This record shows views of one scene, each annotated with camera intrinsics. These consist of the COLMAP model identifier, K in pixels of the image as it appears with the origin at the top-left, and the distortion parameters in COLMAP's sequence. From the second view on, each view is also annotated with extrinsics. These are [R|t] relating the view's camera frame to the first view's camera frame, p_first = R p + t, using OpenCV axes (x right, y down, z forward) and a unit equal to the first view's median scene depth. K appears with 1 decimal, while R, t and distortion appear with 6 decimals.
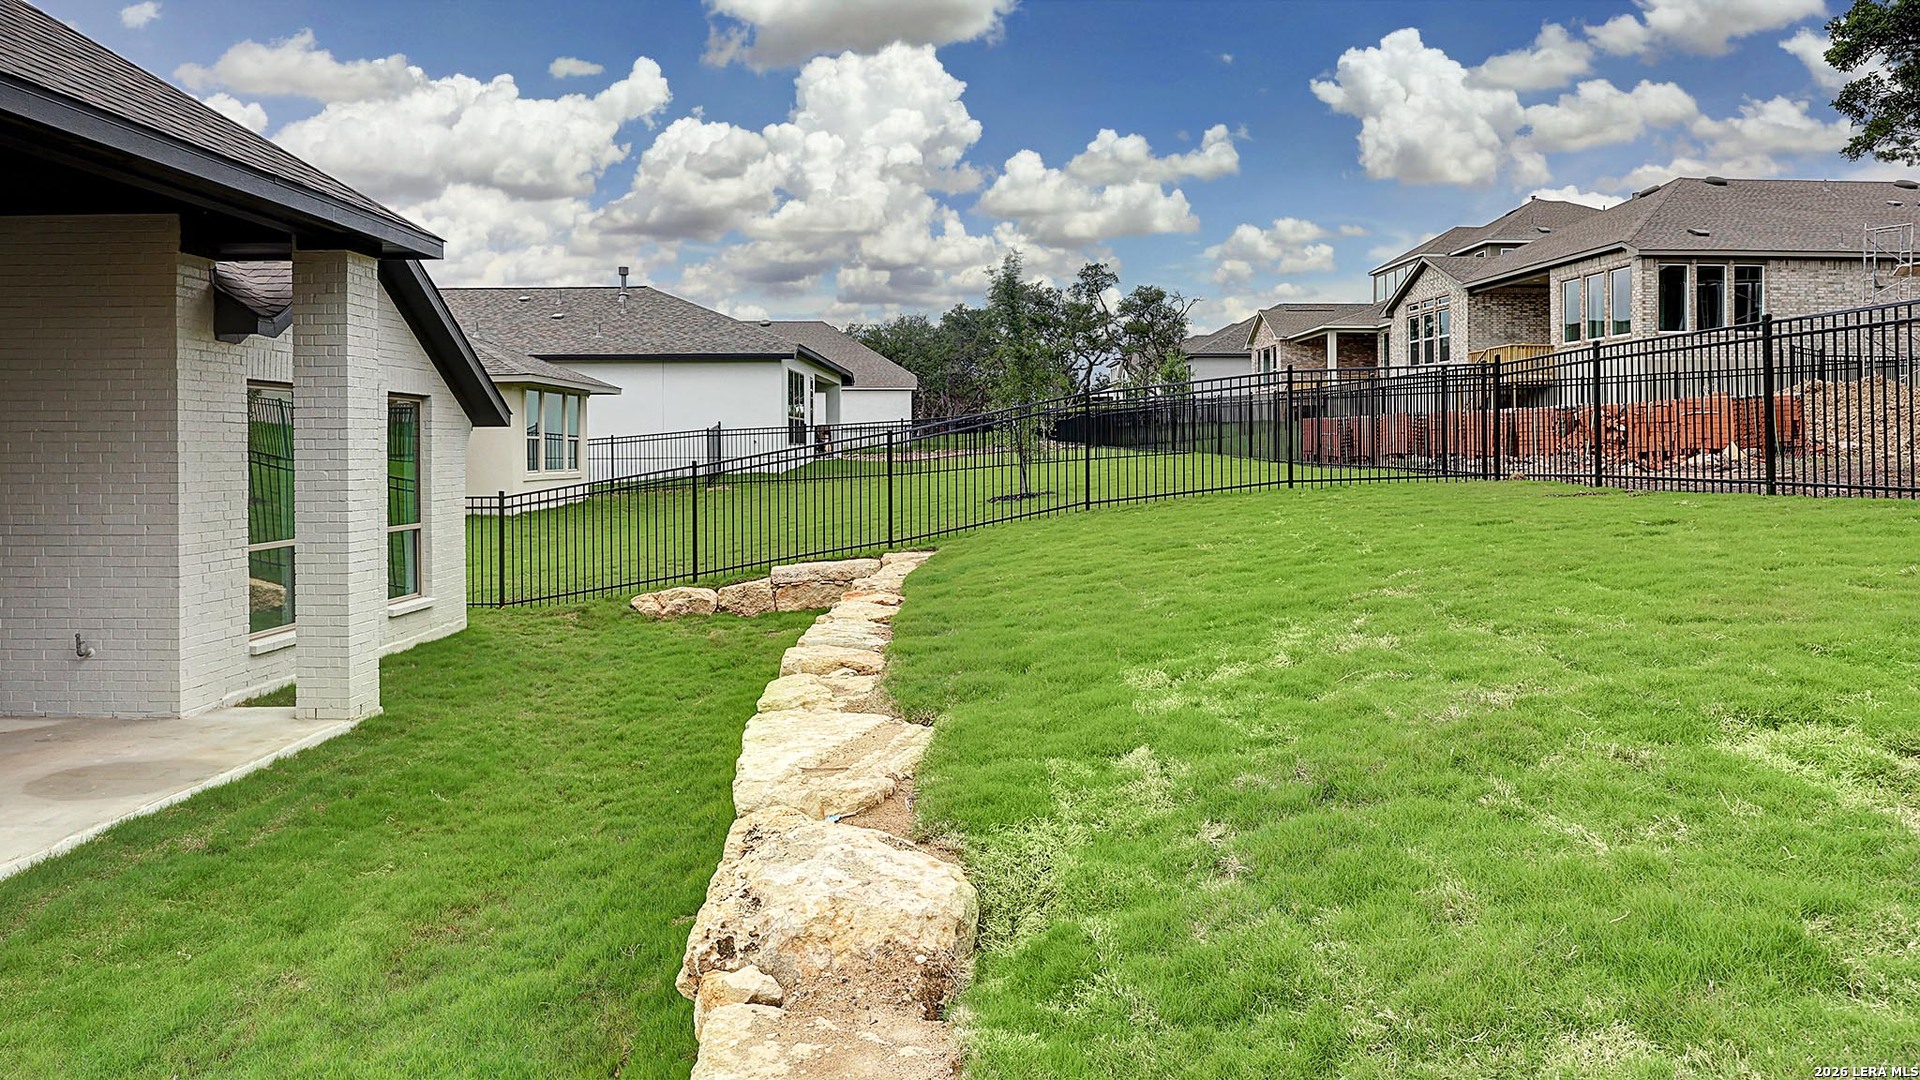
lens RADIAL K [[1126.8, 0, 960.0], [0, 1126.8, 540.0], [0, 0, 1]] dist [0.000169, -0.000034]
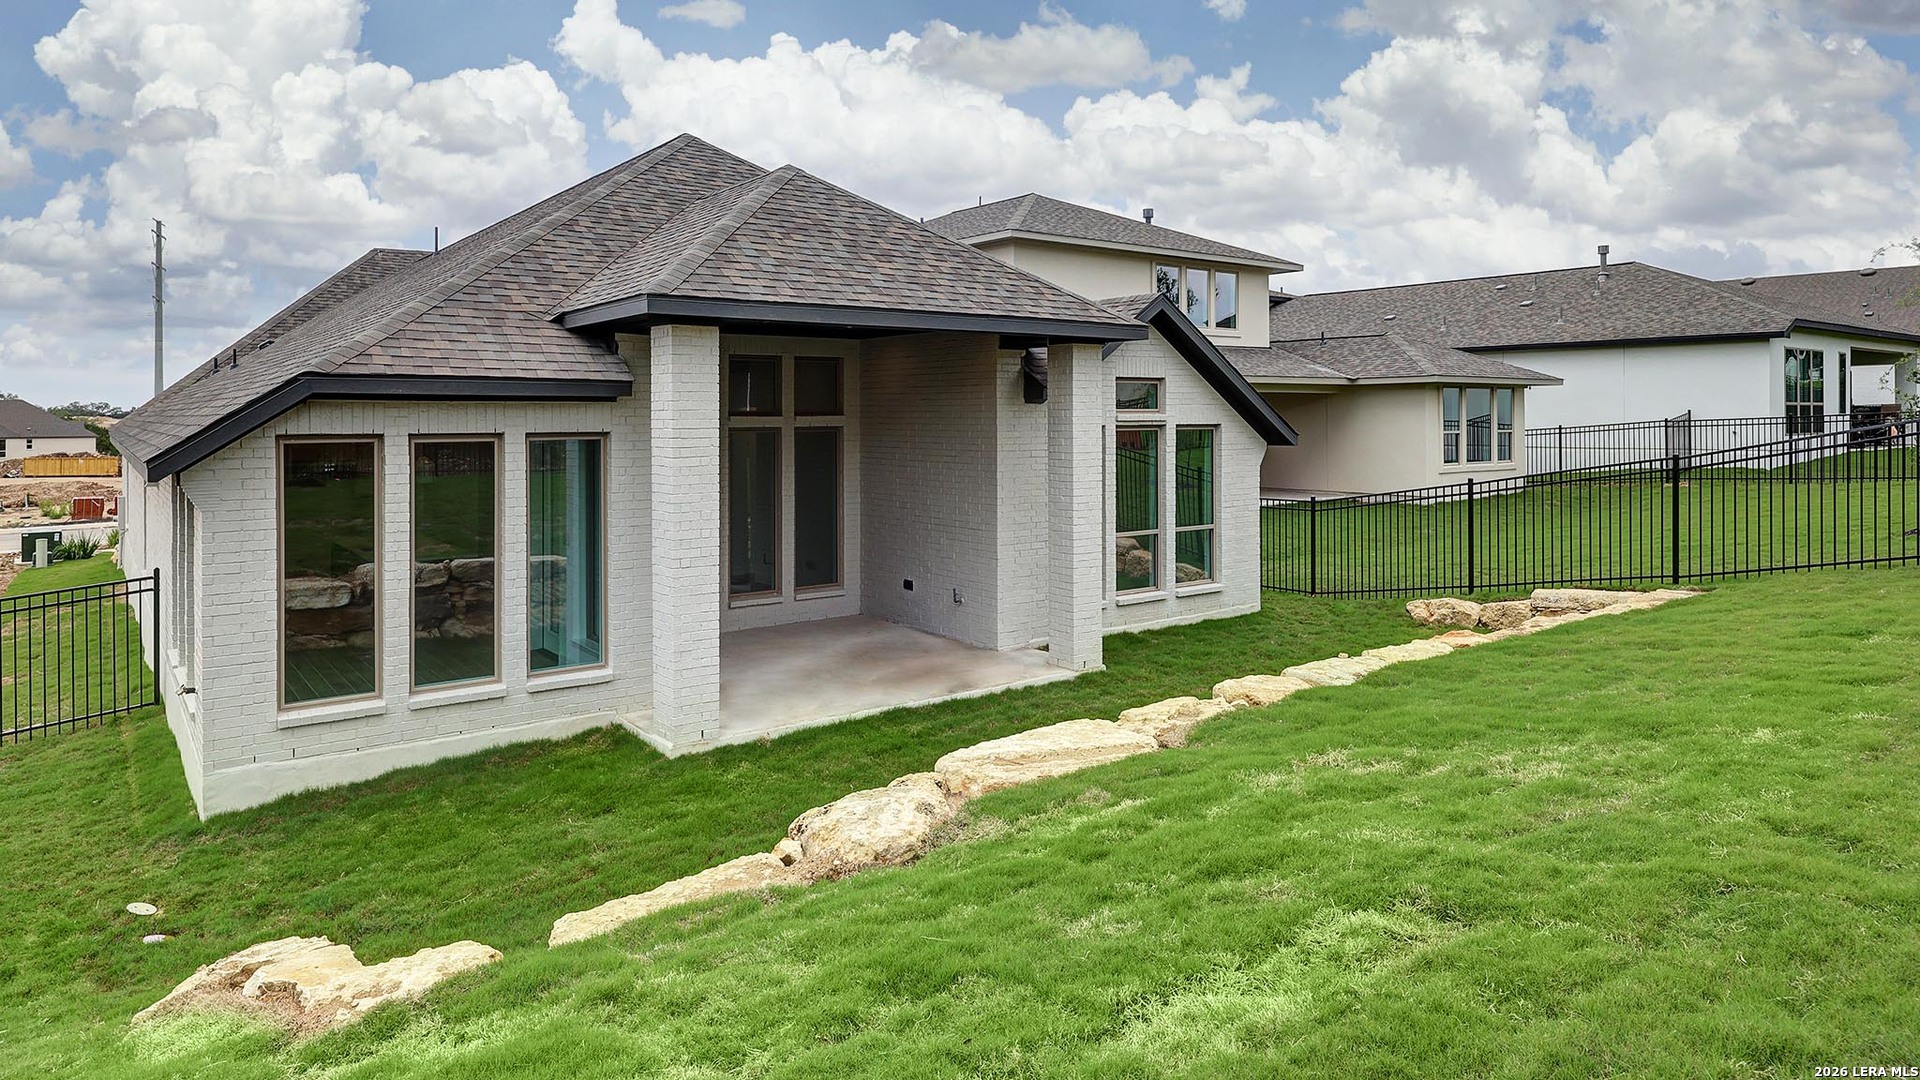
lens RADIAL K [[1069.4, 0, 960.0], [0, 1069.4, 540.0], [0, 0, 1]] dist [0.021642, -0.000325]
pose [[0.648337, 0.074414, -0.757708, 0.195714], [-0.057260, 0.997159, 0.048935, -0.032487], [0.759197, 0.011659, 0.650756, 0.008586]]
